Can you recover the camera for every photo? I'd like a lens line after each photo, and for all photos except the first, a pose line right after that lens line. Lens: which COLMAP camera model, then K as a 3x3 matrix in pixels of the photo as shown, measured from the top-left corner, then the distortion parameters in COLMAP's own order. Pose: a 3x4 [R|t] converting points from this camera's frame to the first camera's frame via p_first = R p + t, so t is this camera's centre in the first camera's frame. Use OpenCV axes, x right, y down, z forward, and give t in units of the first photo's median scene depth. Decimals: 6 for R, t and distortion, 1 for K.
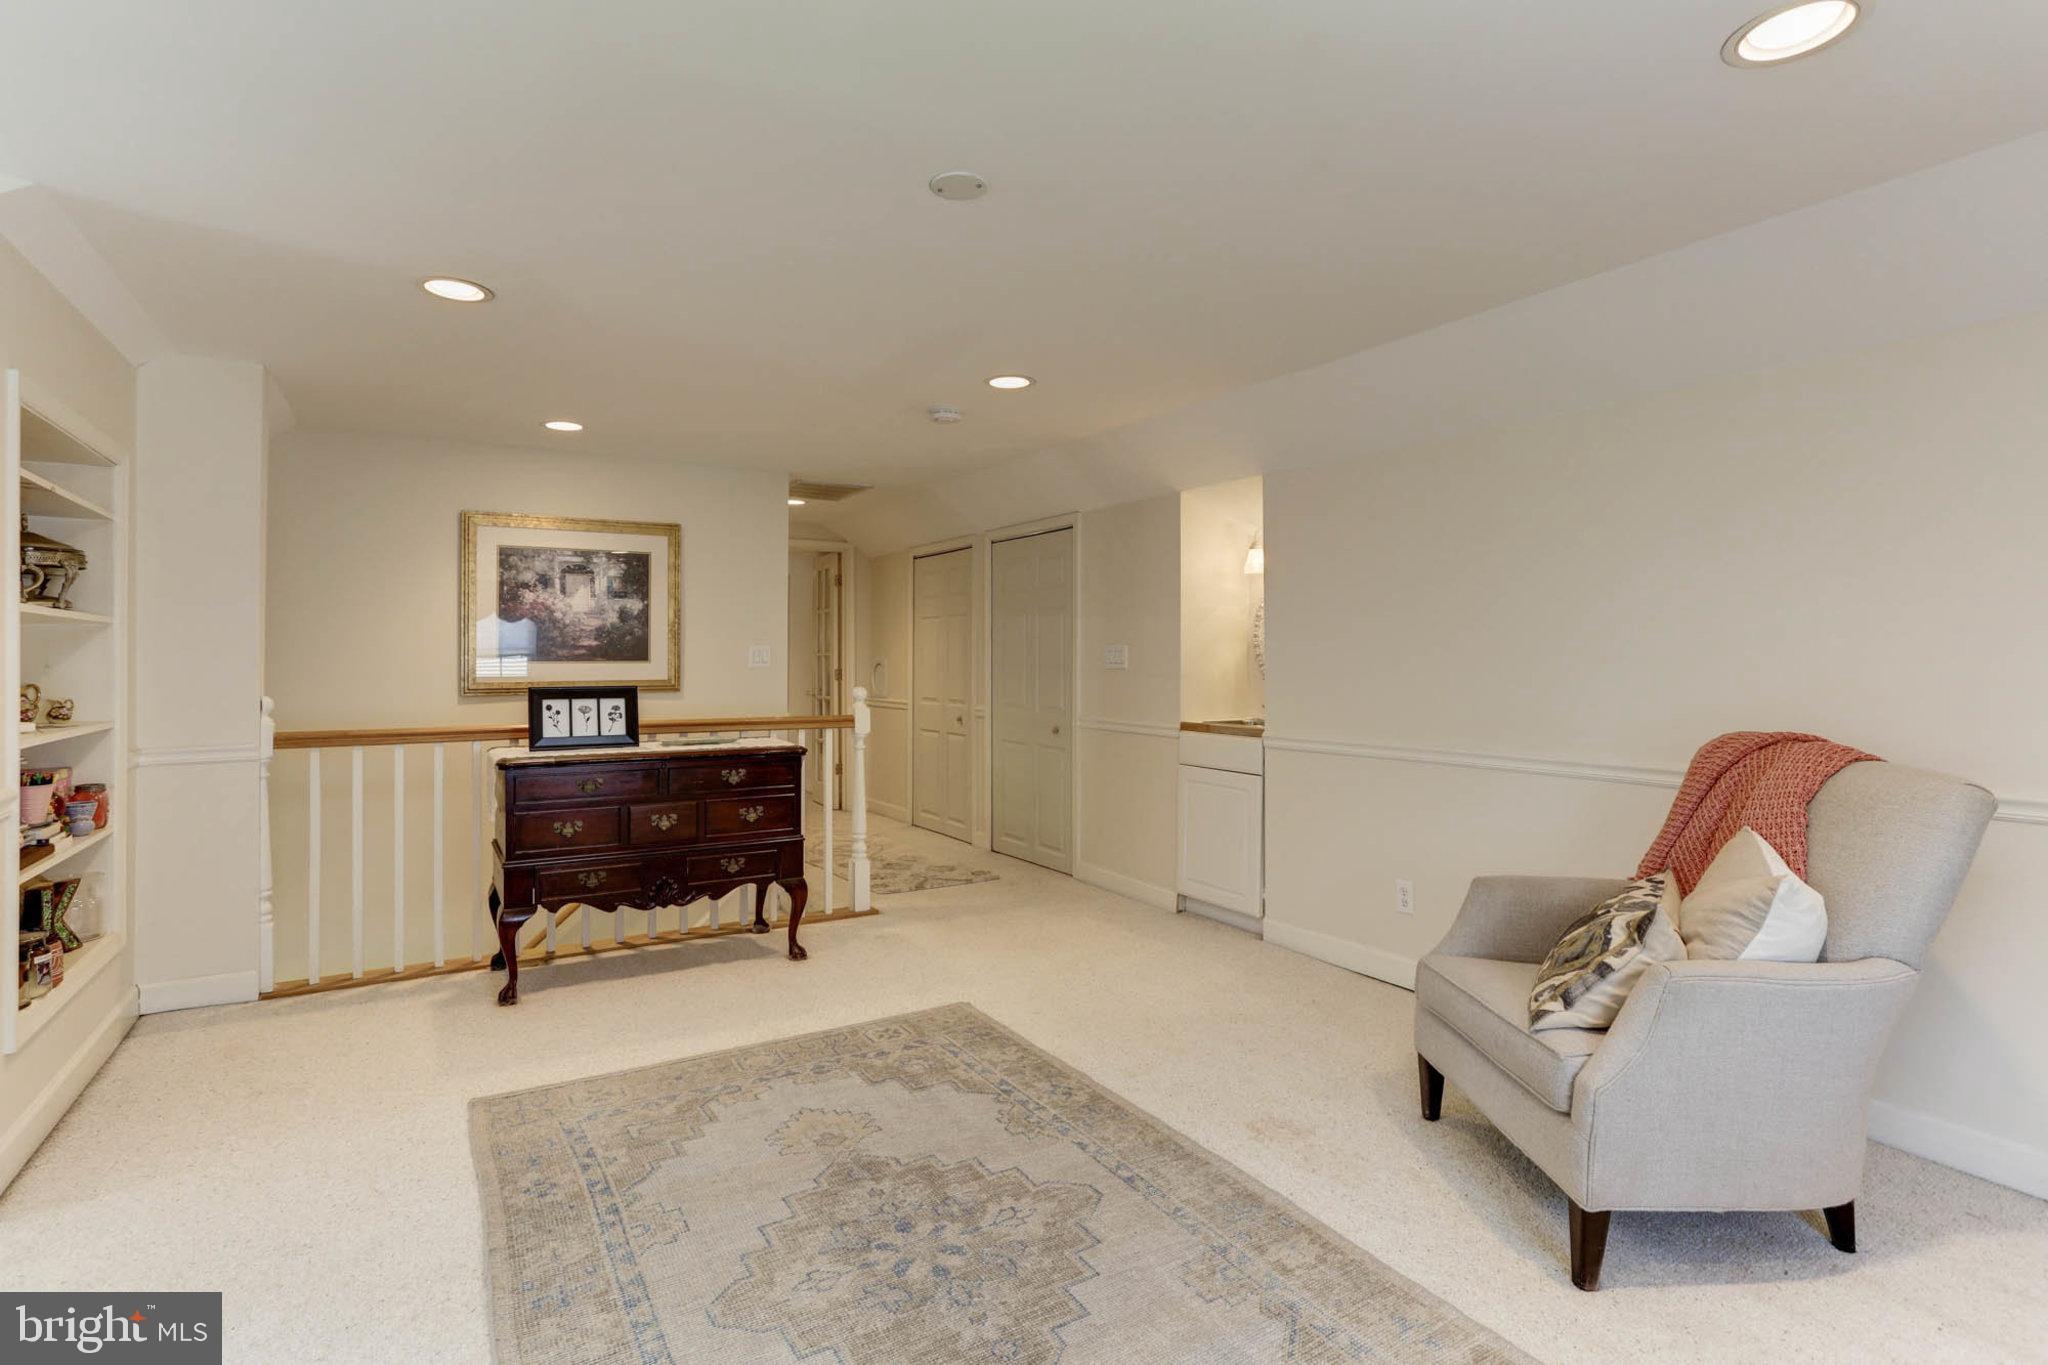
lens RADIAL K [[1015.3, 0, 1021.6], [0, 1015.3, 668.3], [0, 0, 1]] dist [-0.026839, -0.000598]
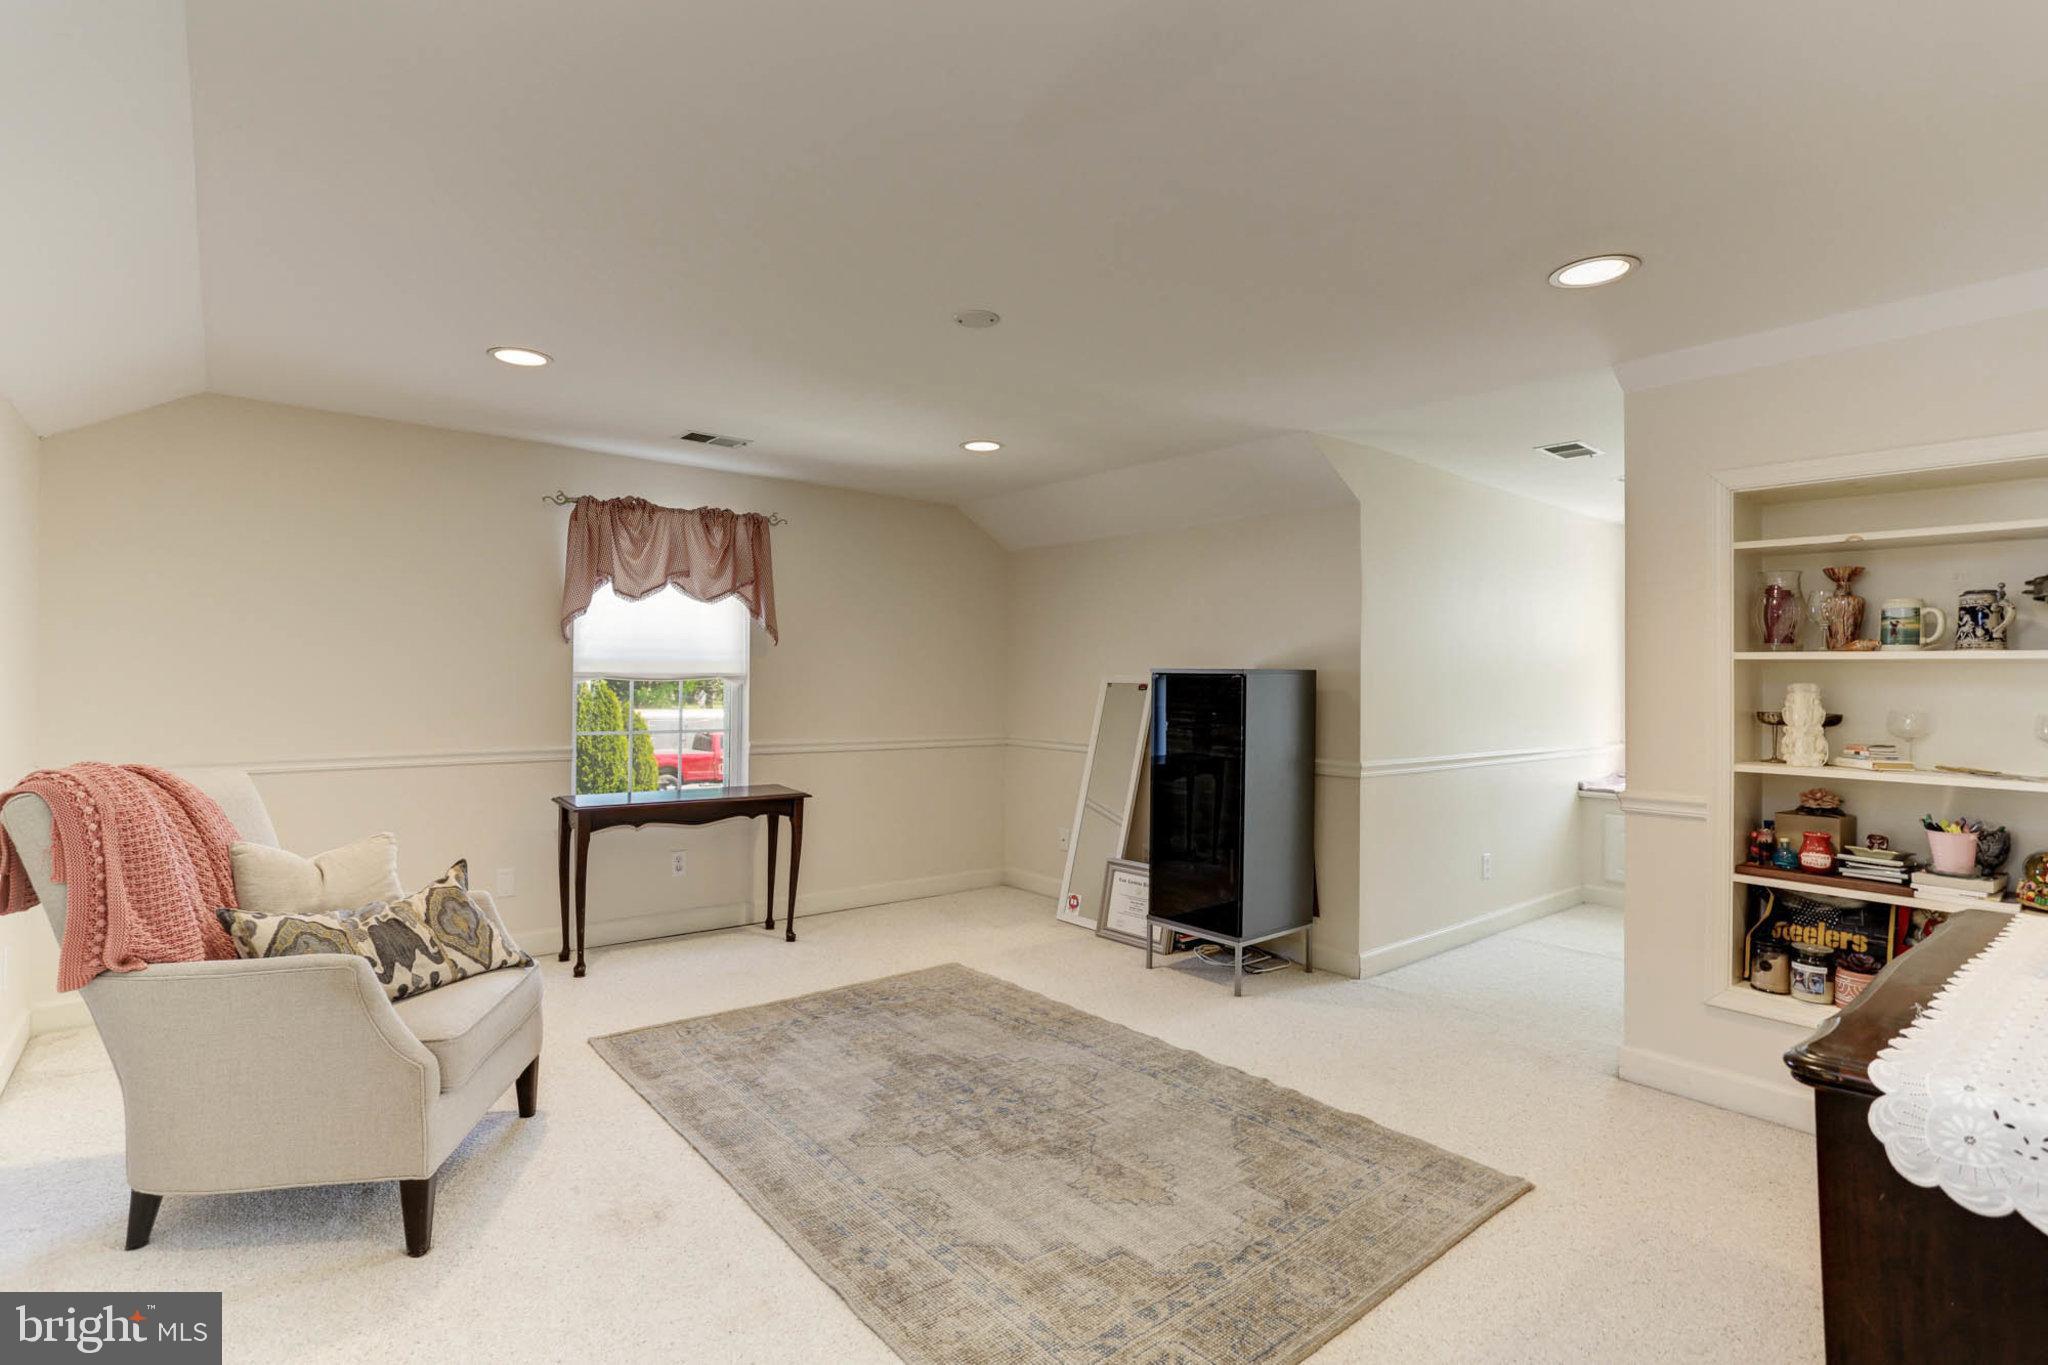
lens RADIAL K [[1015.3, 0, 1026.1], [0, 1015.3, 682.3], [0, 0, 1]] dist [-0.026839, -0.000598]
pose [[-0.990797, -0.009587, -0.135016, 0.031802], [-0.010871, 0.999902, 0.008776, -0.026376], [0.134919, 0.010163, -0.990805, 1.791089]]
